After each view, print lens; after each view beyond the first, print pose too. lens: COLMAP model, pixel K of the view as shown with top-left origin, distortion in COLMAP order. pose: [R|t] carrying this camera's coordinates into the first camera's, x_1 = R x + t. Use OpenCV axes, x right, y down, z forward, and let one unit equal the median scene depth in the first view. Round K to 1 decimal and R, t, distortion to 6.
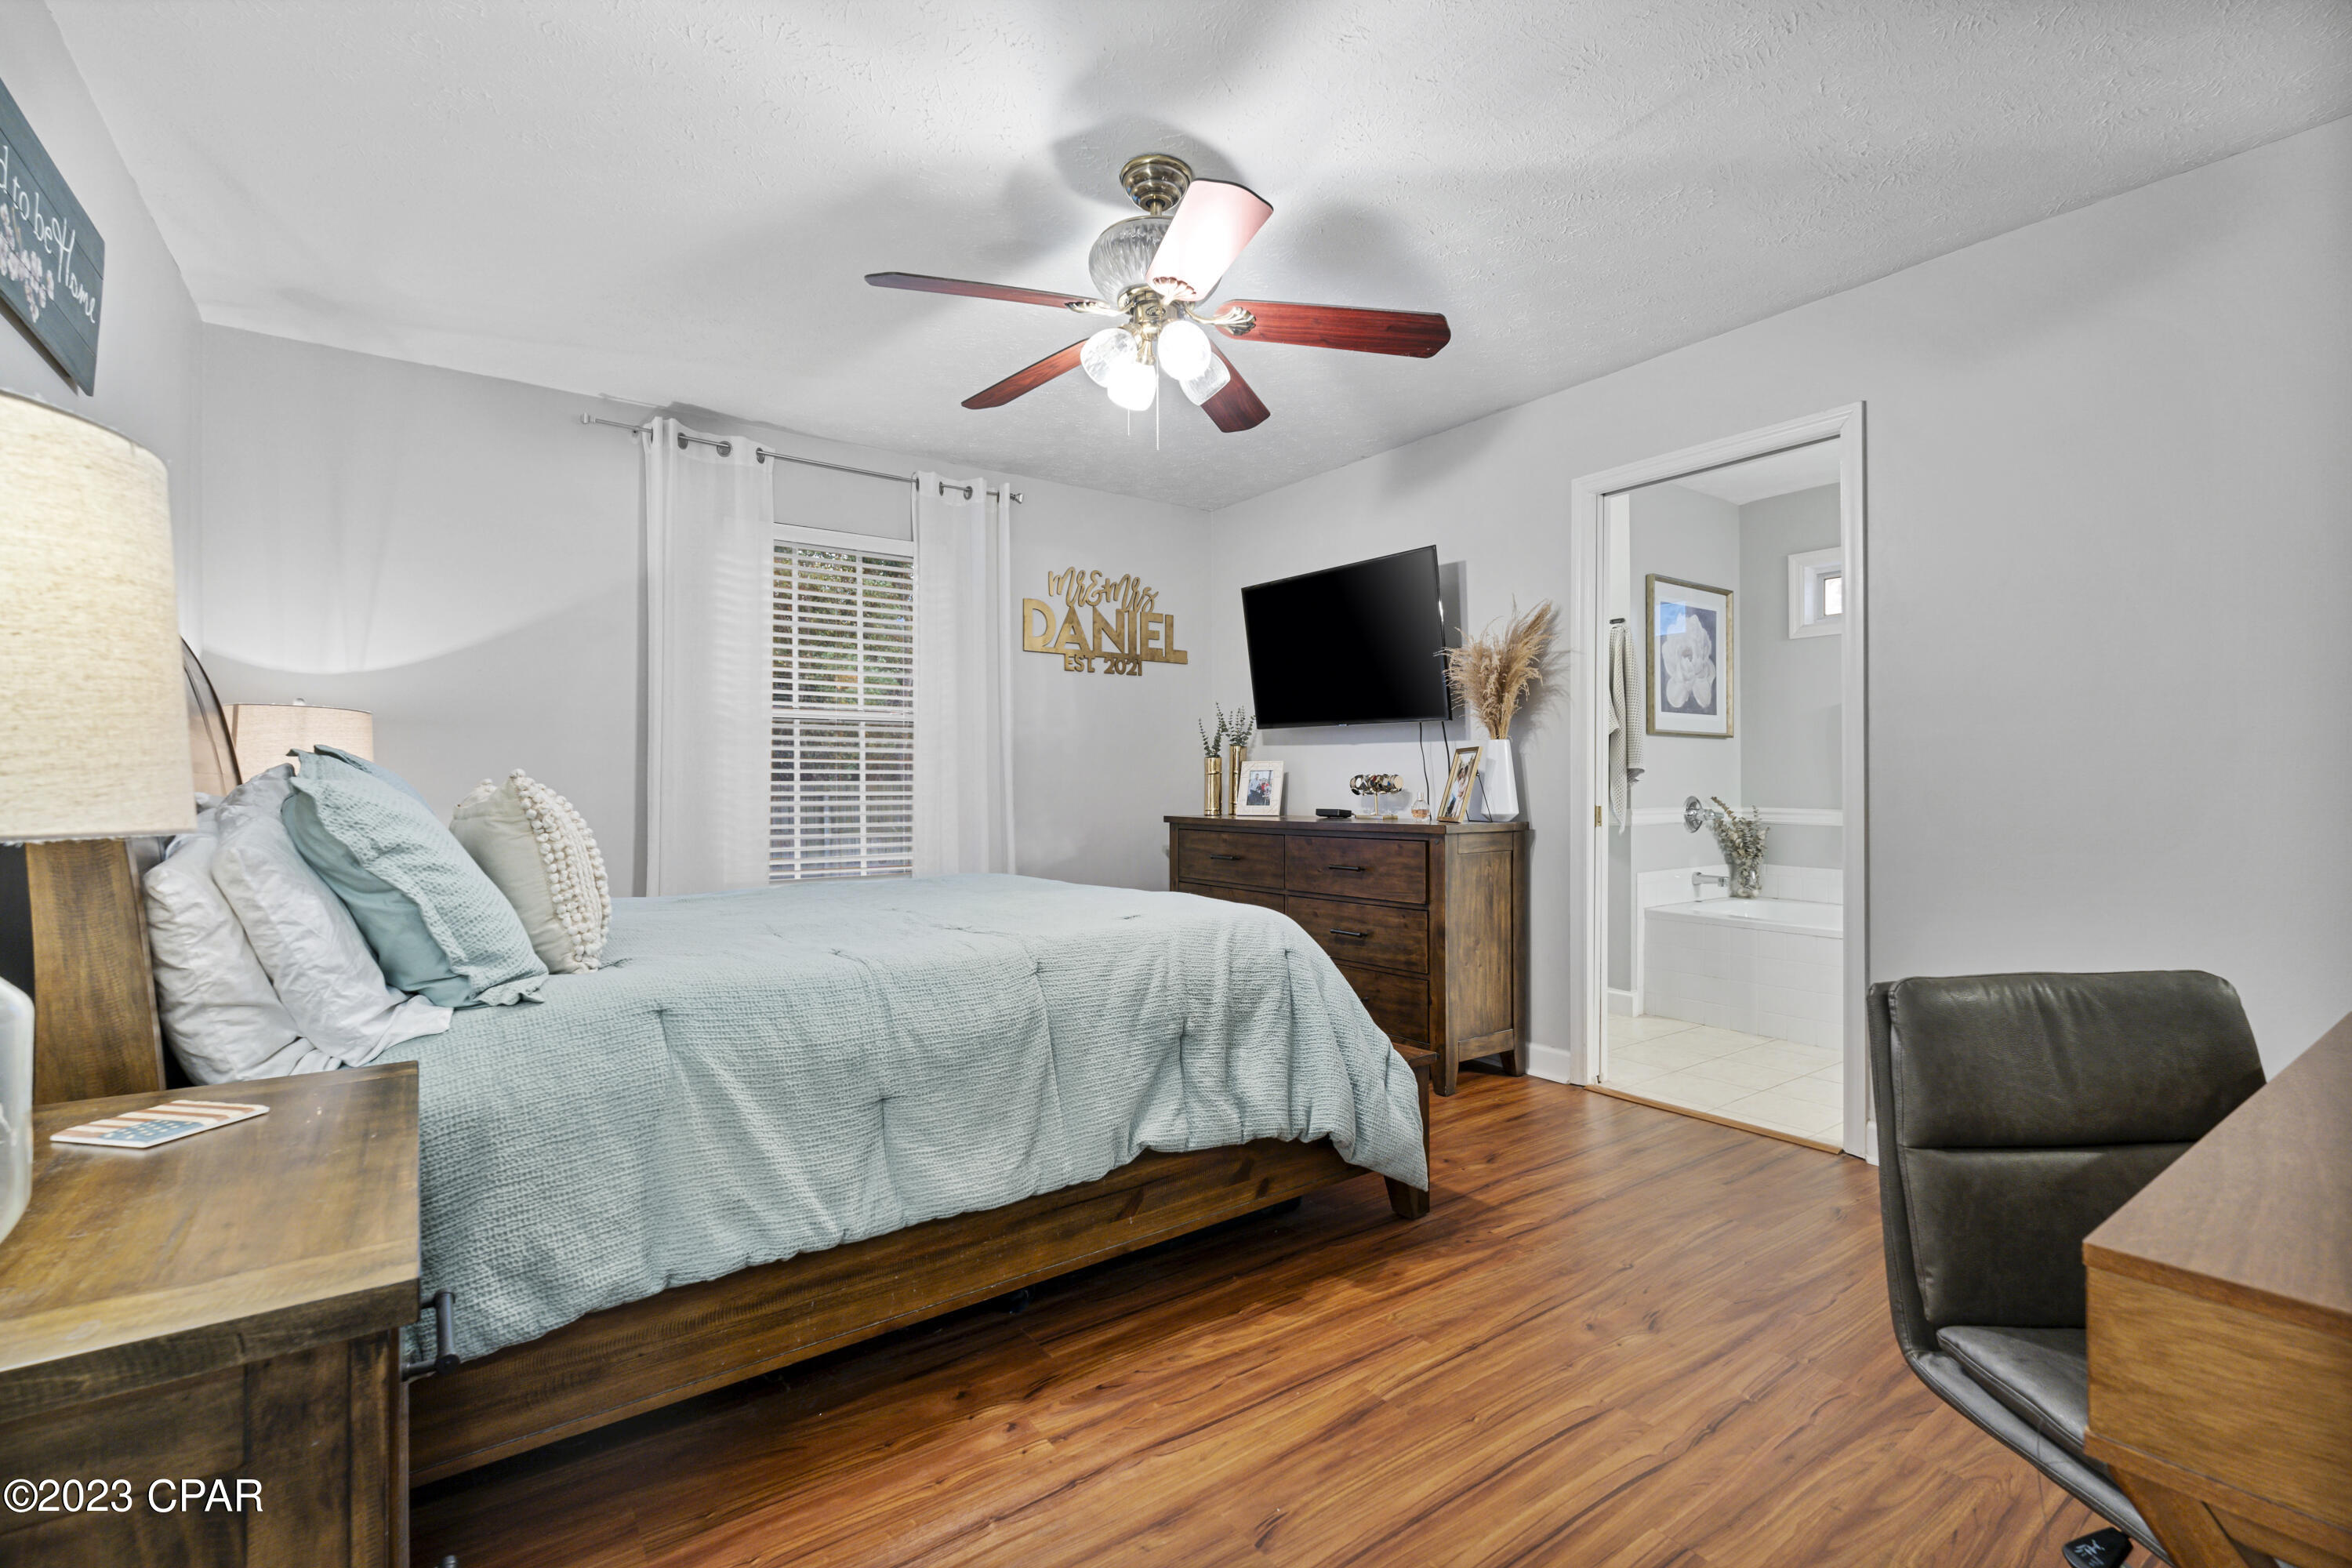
lens RADIAL K [[1053.5, 0, 1181.6], [0, 1053.5, 764.5], [0, 0, 1]] dist [-0.000403, -0.000301]
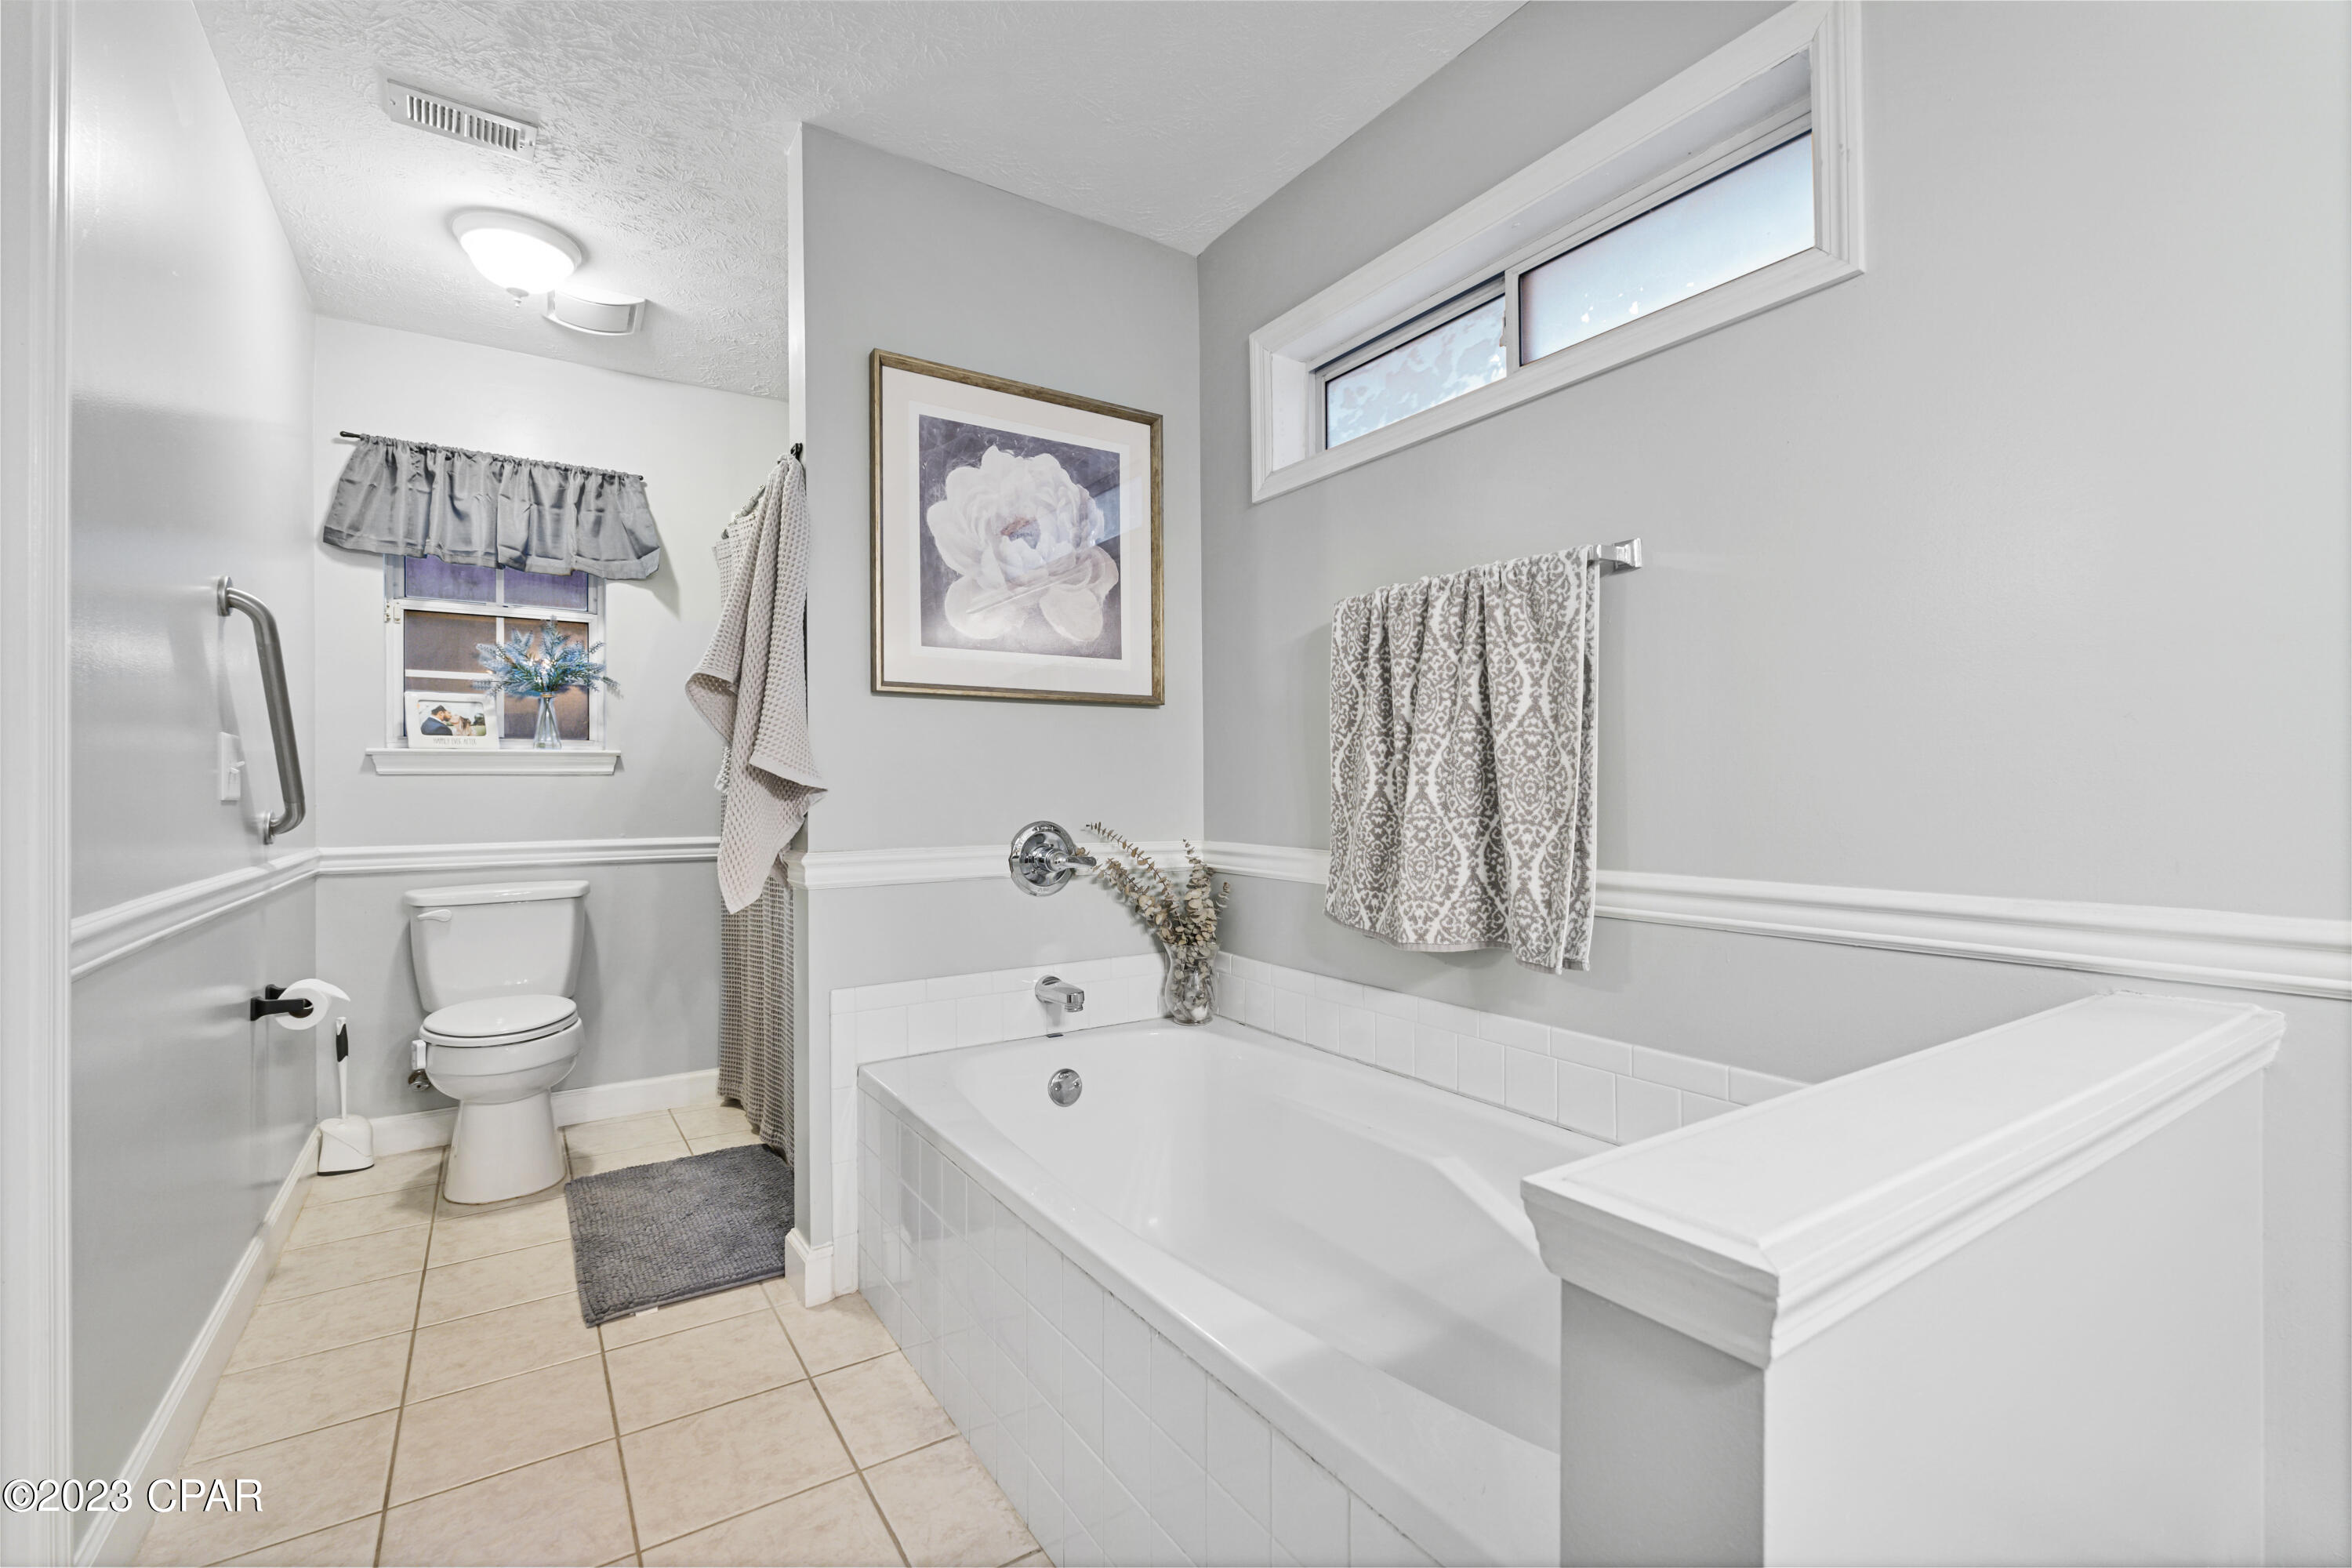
lens RADIAL K [[1053.5, 0, 1181.6], [0, 1053.5, 764.5], [0, 0, 1]] dist [-0.000403, -0.000301]
pose [[0.998730, 0.000279, -0.050389, 0.581812], [-0.000530, 0.999987, -0.004973, 0.006180], [0.050387, 0.004994, 0.998717, 0.515740]]
